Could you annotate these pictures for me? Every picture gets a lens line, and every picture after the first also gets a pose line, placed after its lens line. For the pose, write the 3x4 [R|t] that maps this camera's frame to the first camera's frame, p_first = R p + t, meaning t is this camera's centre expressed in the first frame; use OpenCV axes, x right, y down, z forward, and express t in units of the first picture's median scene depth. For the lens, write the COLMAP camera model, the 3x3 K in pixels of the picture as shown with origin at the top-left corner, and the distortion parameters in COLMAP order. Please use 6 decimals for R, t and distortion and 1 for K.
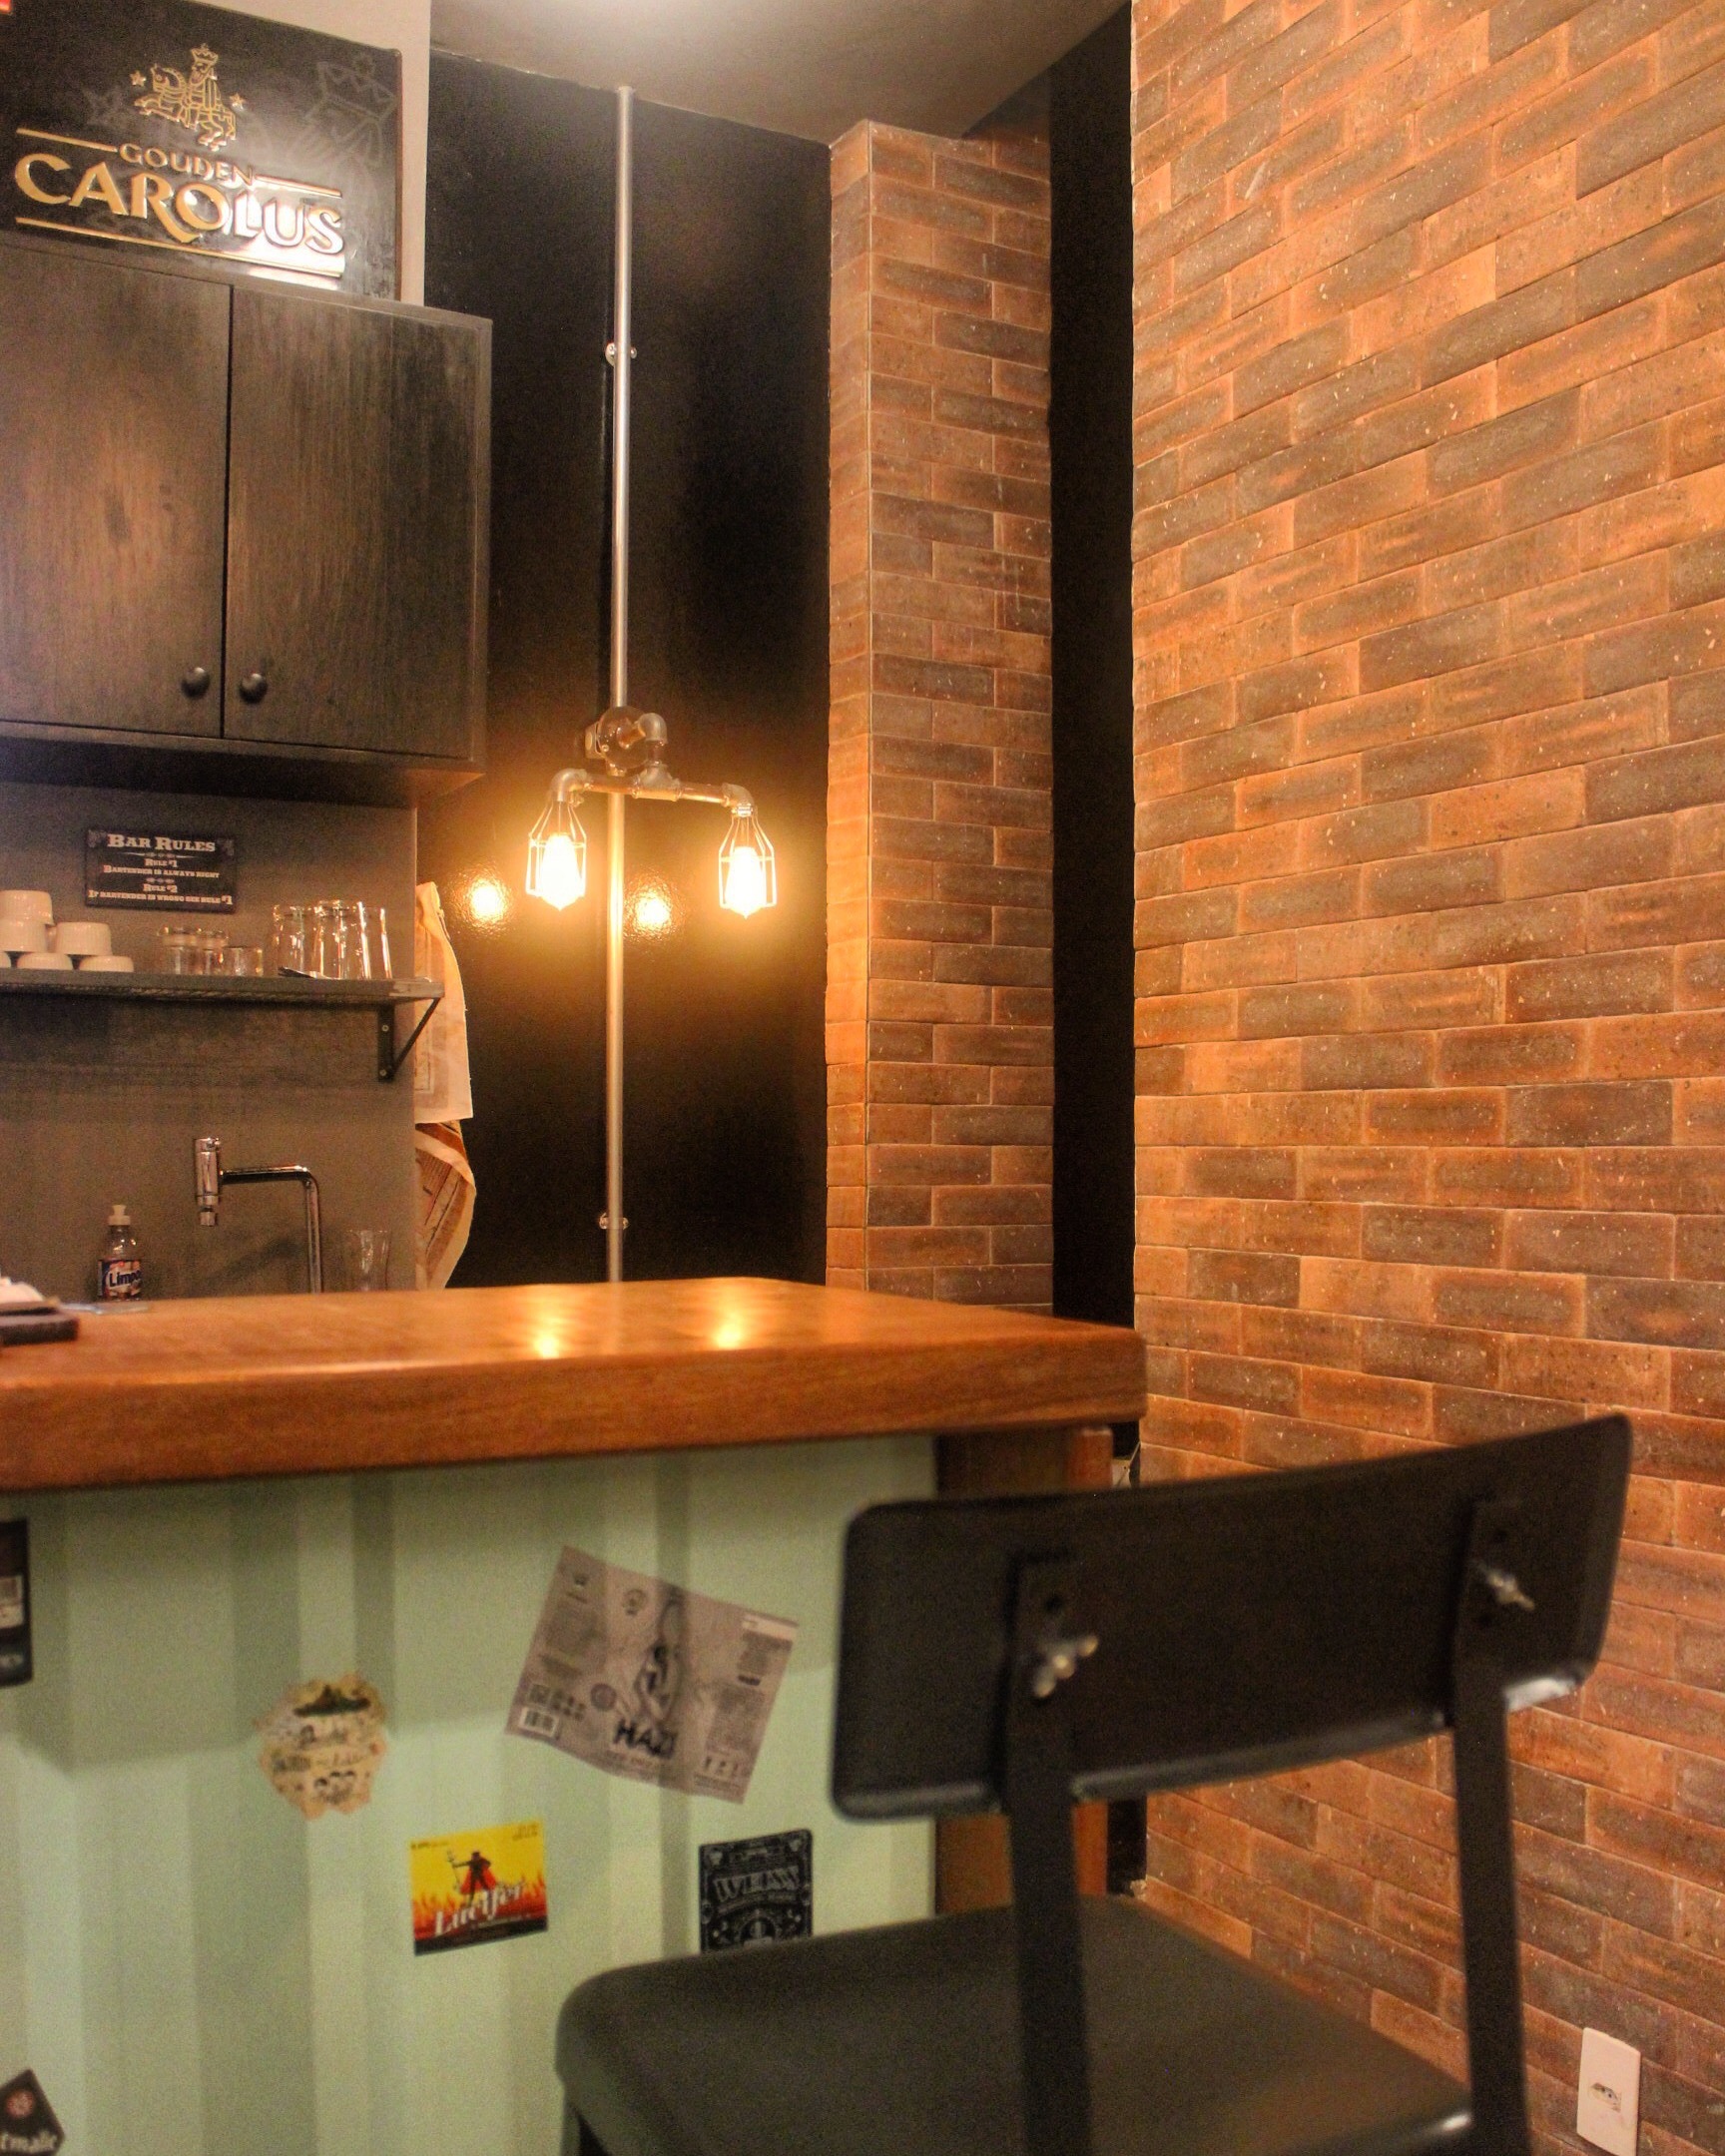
lens RADIAL K [[2145.8, 0, 924.9], [0, 2145.8, 1176.7], [0, 0, 1]] dist [-0.100605, 0.000000]
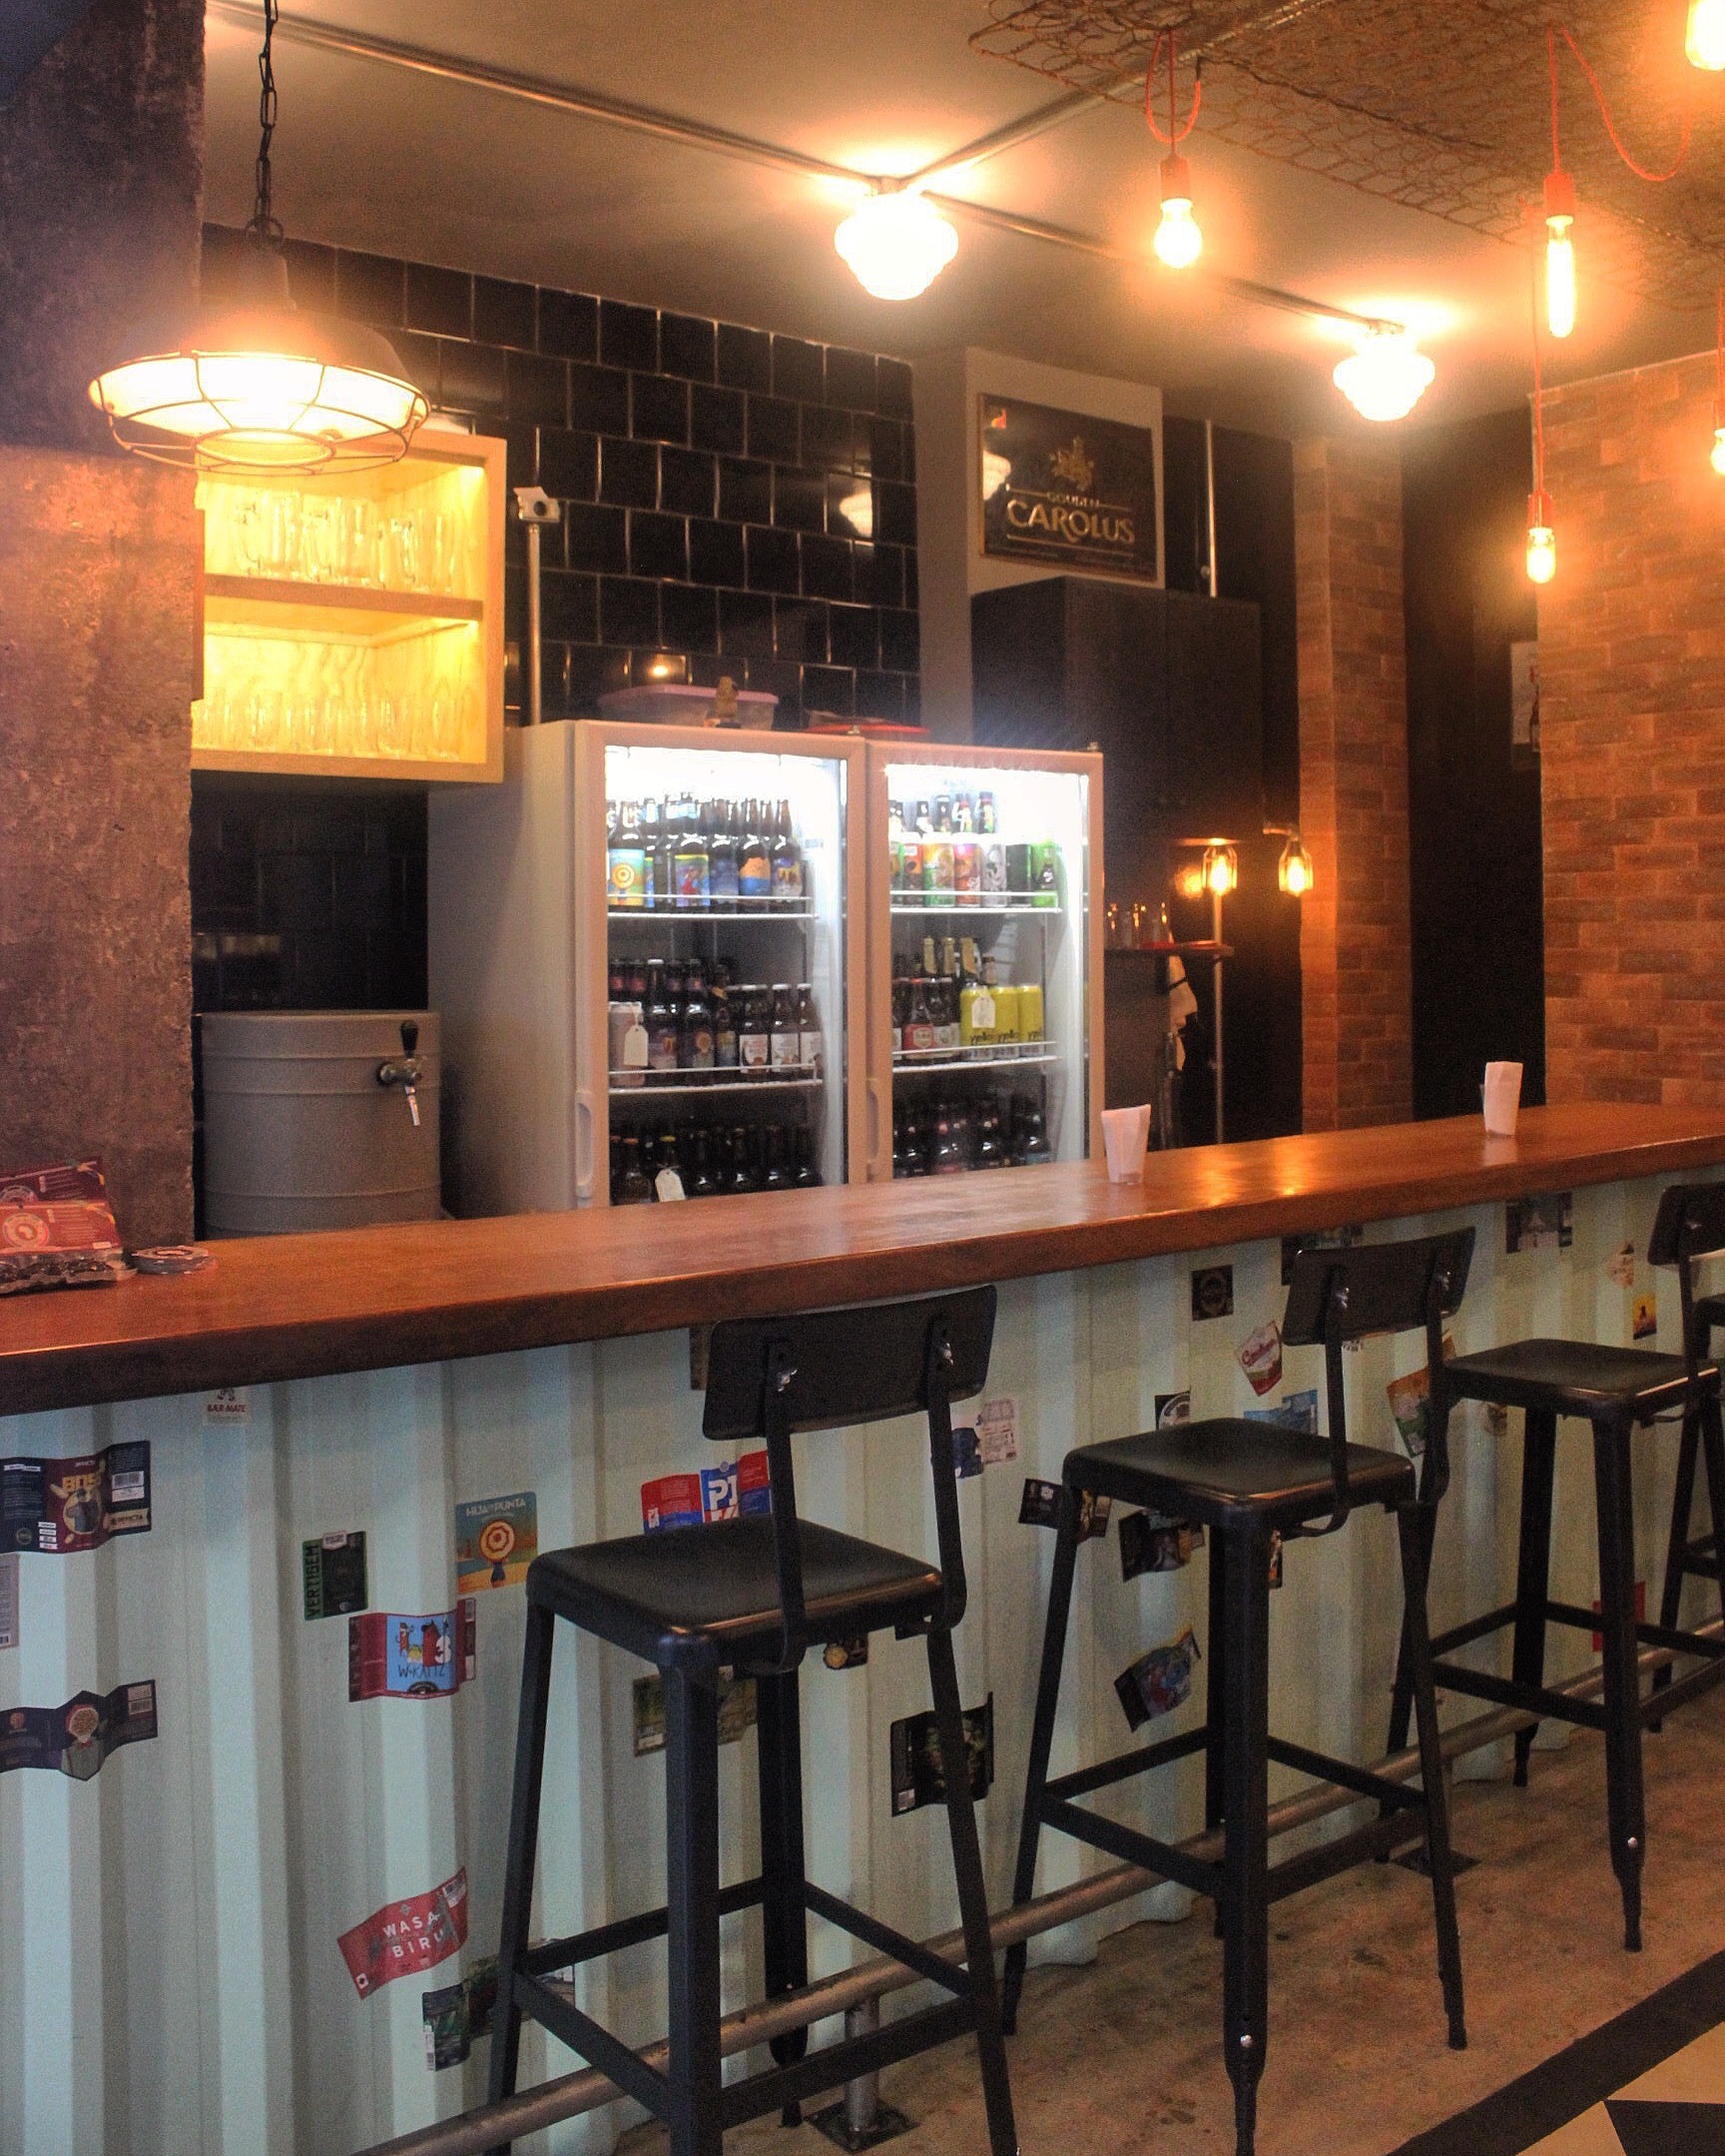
lens RADIAL K [[2145.8, 0, 878.0], [0, 2145.8, 882.3], [0, 0, 1]] dist [-0.100605, 0.000000]
pose [[0.985416, -0.006163, 0.170051, -0.899231], [0.012282, 0.999314, -0.034952, -0.089093], [-0.169719, 0.036531, 0.984815, -0.880146]]
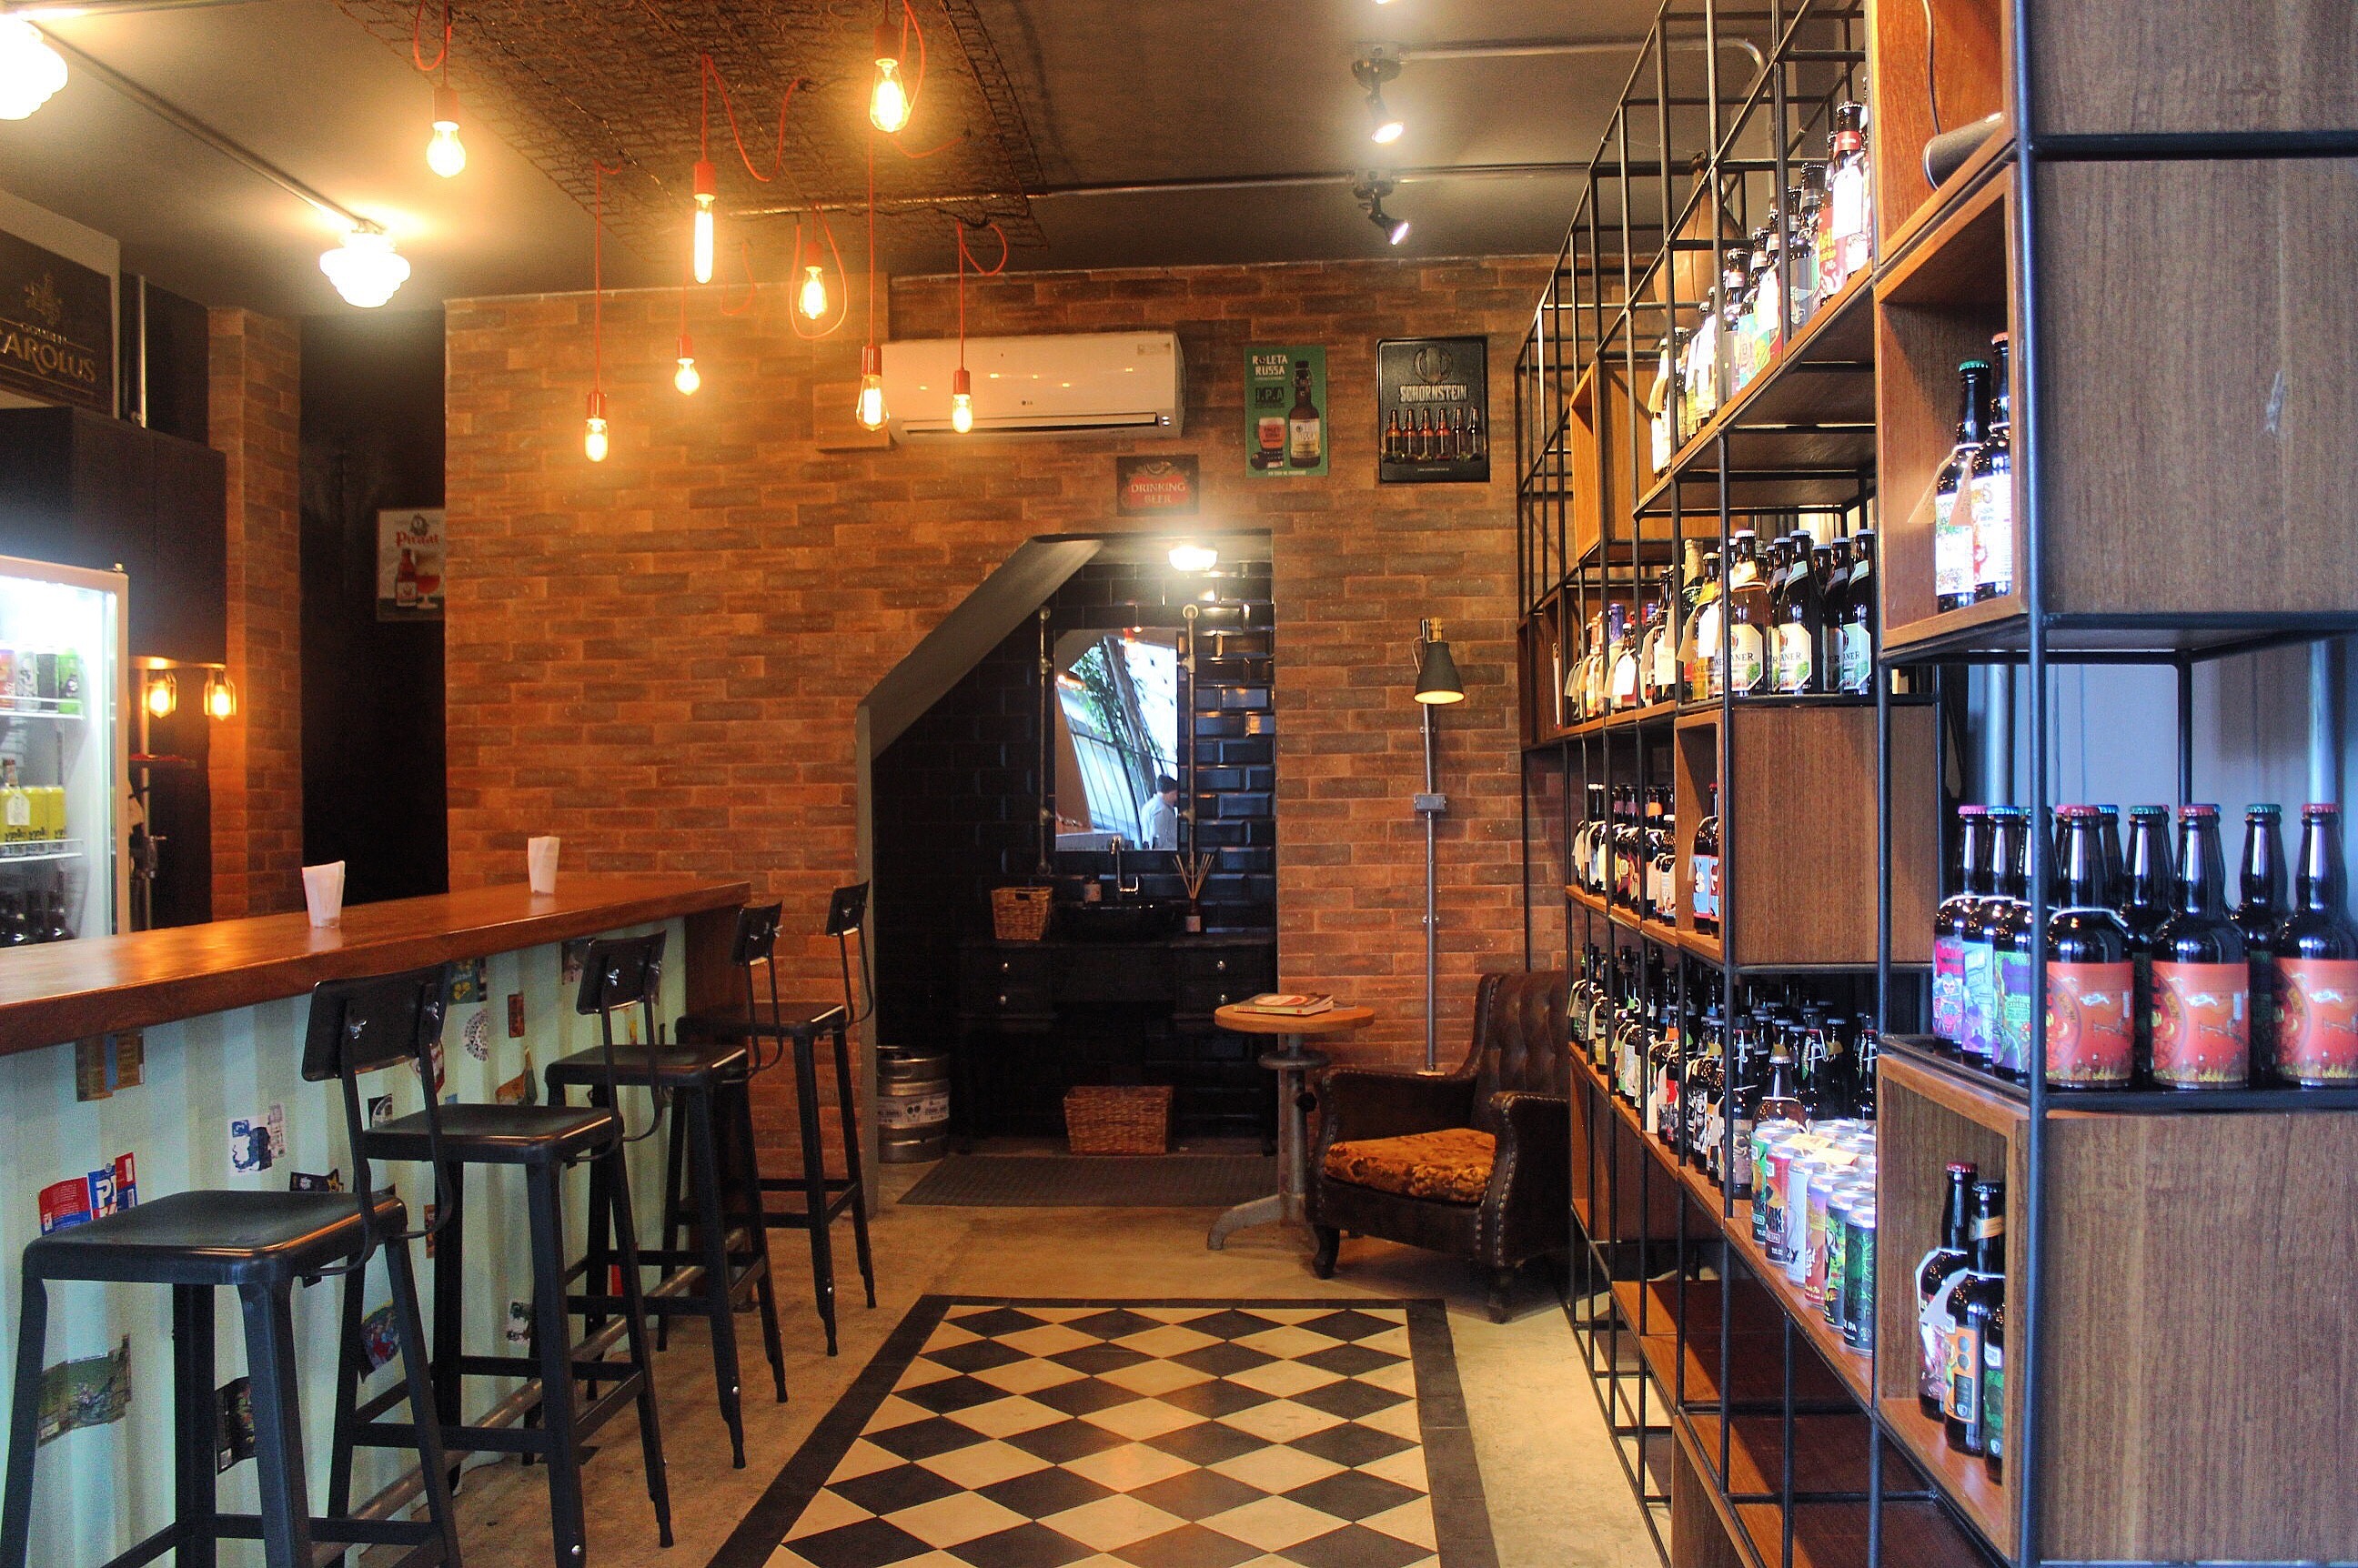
lens RADIAL K [[1946.6, 0, 1185.4], [0, 1946.6, 793.2], [0, 0, 1]] dist [-0.090779, 0.032306]
pose [[0.552022, -0.009670, 0.833773, -1.304173], [0.020945, 0.999778, -0.002271, -0.035579], [-0.833566, 0.018717, 0.552102, -0.899409]]
